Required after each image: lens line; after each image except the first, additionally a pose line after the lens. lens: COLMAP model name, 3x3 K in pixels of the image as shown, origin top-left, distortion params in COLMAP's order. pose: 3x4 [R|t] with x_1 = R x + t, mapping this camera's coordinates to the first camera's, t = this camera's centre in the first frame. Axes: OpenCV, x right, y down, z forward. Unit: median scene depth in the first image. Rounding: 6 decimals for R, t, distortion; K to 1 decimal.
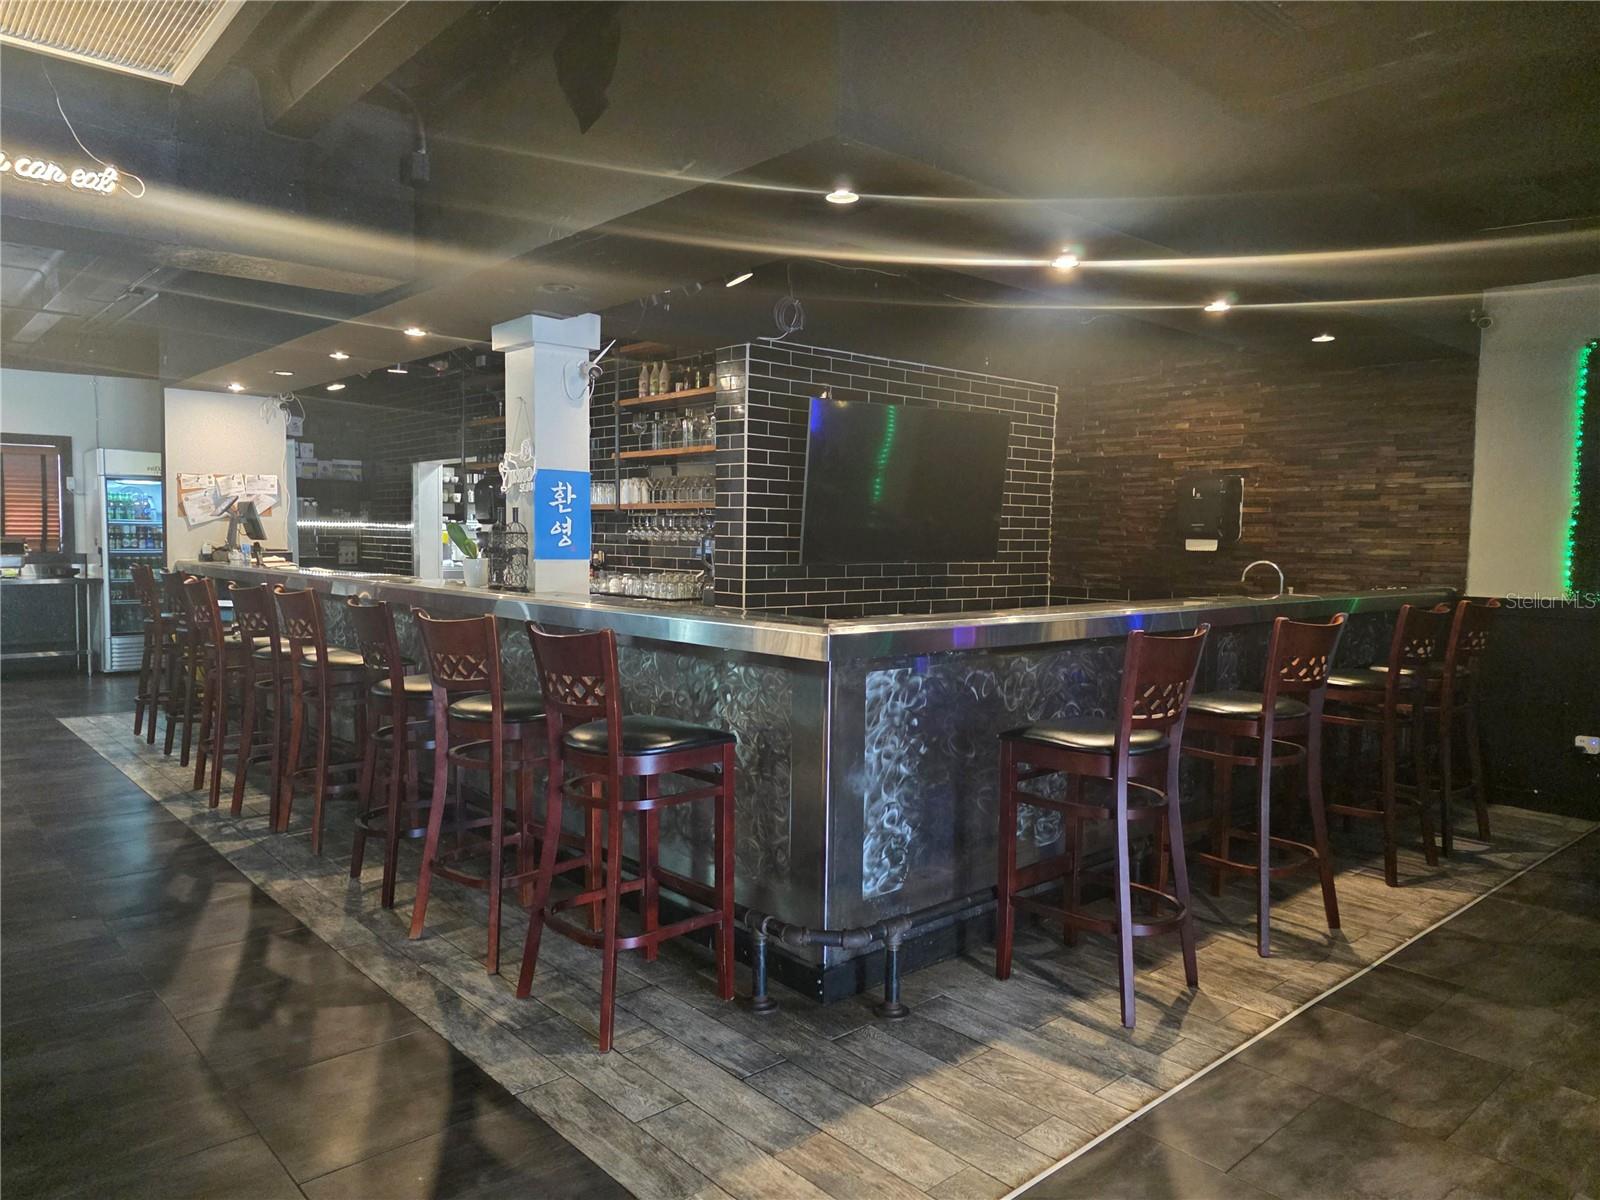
lens RADIAL K [[1070.9, 0, 787.1], [0, 1070.9, 587.1], [0, 0, 1]] dist [0.039840, -0.000935]
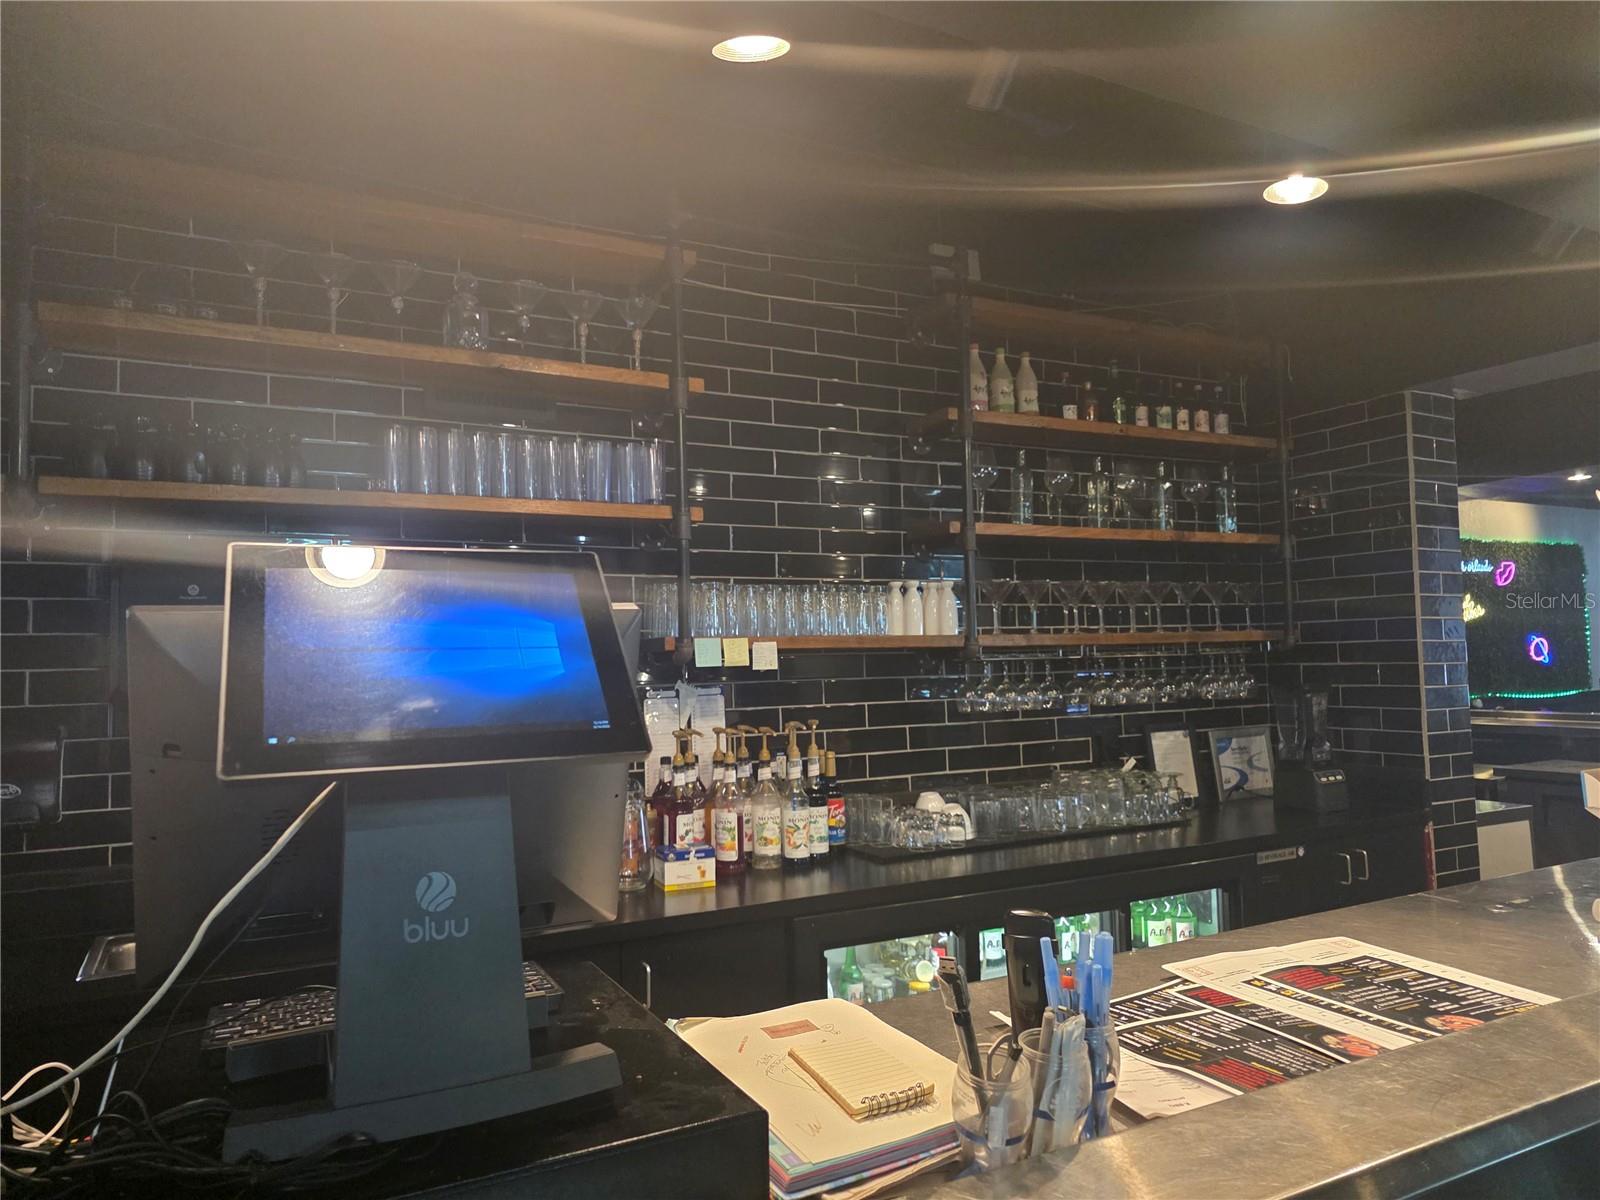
lens RADIAL K [[1070.9, 0, 798.9], [0, 1070.9, 597.9], [0, 0, 1]] dist [0.039840, -0.000935]
pose [[0.239212, 0.036027, 0.970299, -0.716746], [0.075514, 0.995594, -0.055583, -0.090669], [-0.968026, 0.086568, 0.235438, 1.158835]]
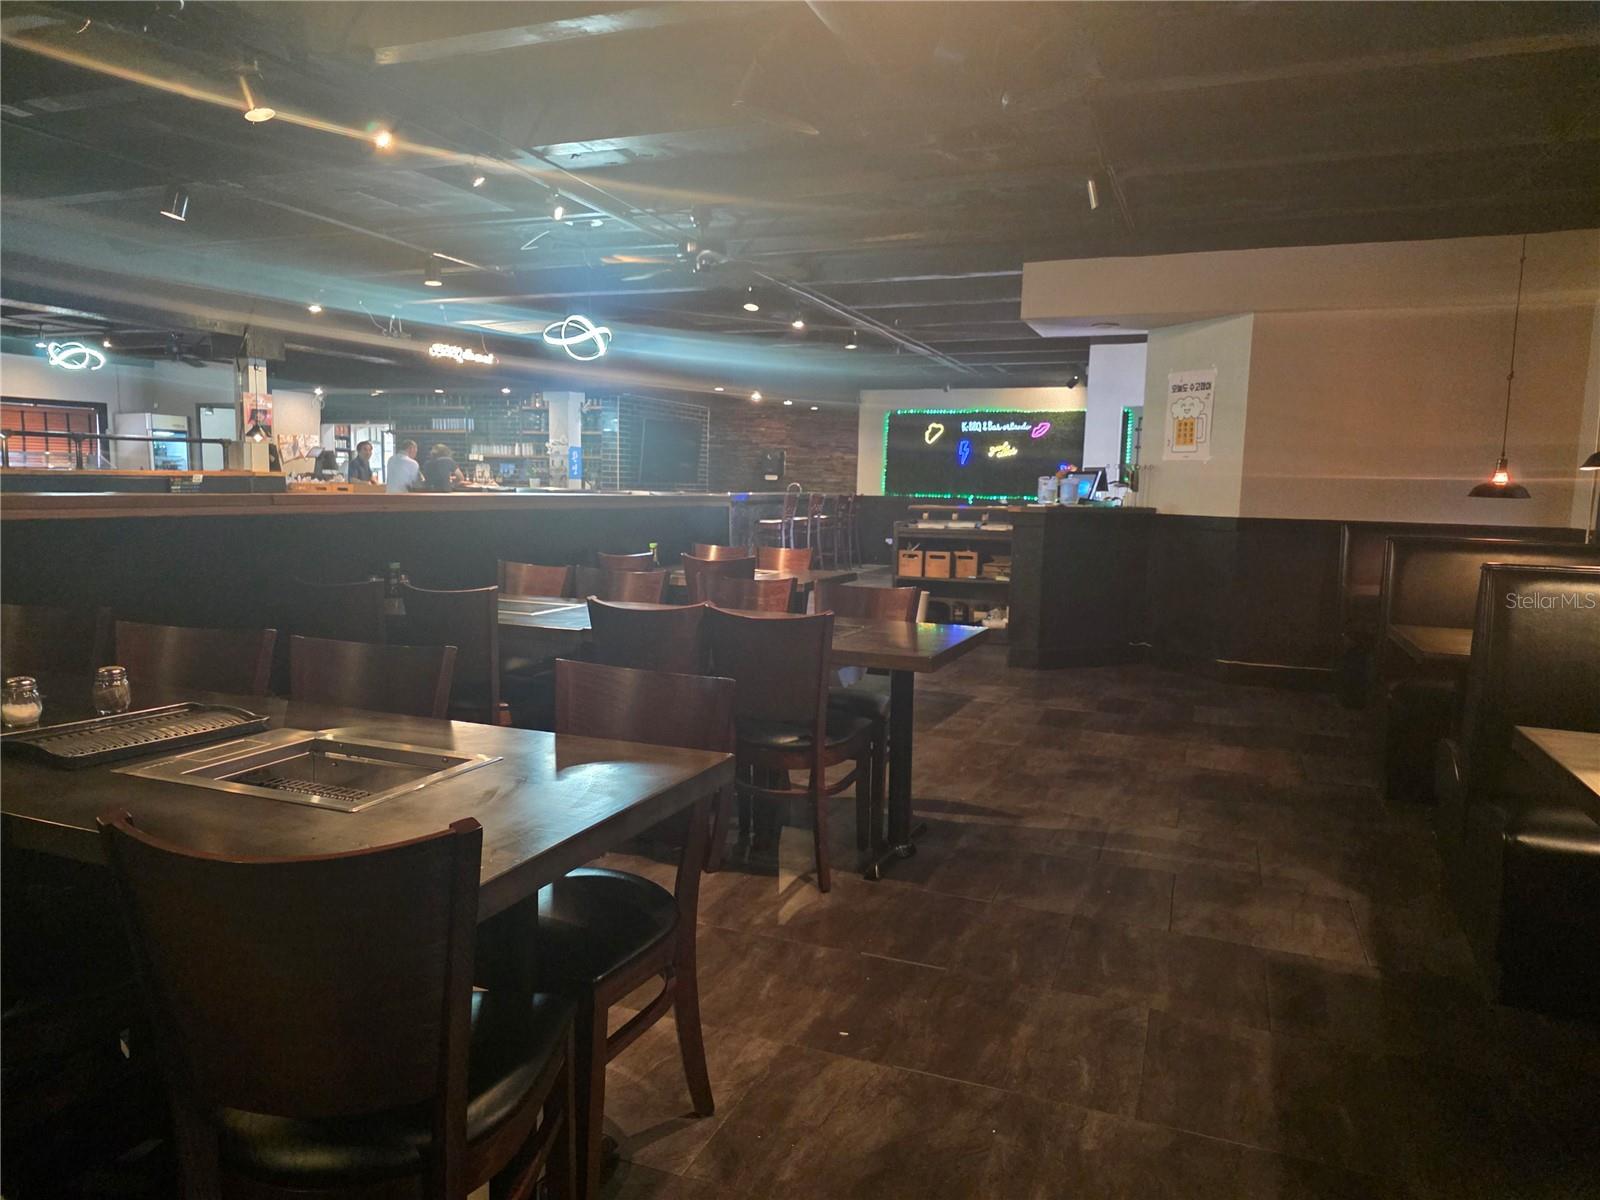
lens RADIAL K [[1070.9, 0, 797.5], [0, 1070.9, 605.6], [0, 0, 1]] dist [0.039840, -0.000935]
pose [[0.887705, -0.046193, 0.458089, -0.778008], [0.013487, 0.997136, 0.074416, 0.079919], [-0.460214, -0.059881, 0.885786, -1.369171]]
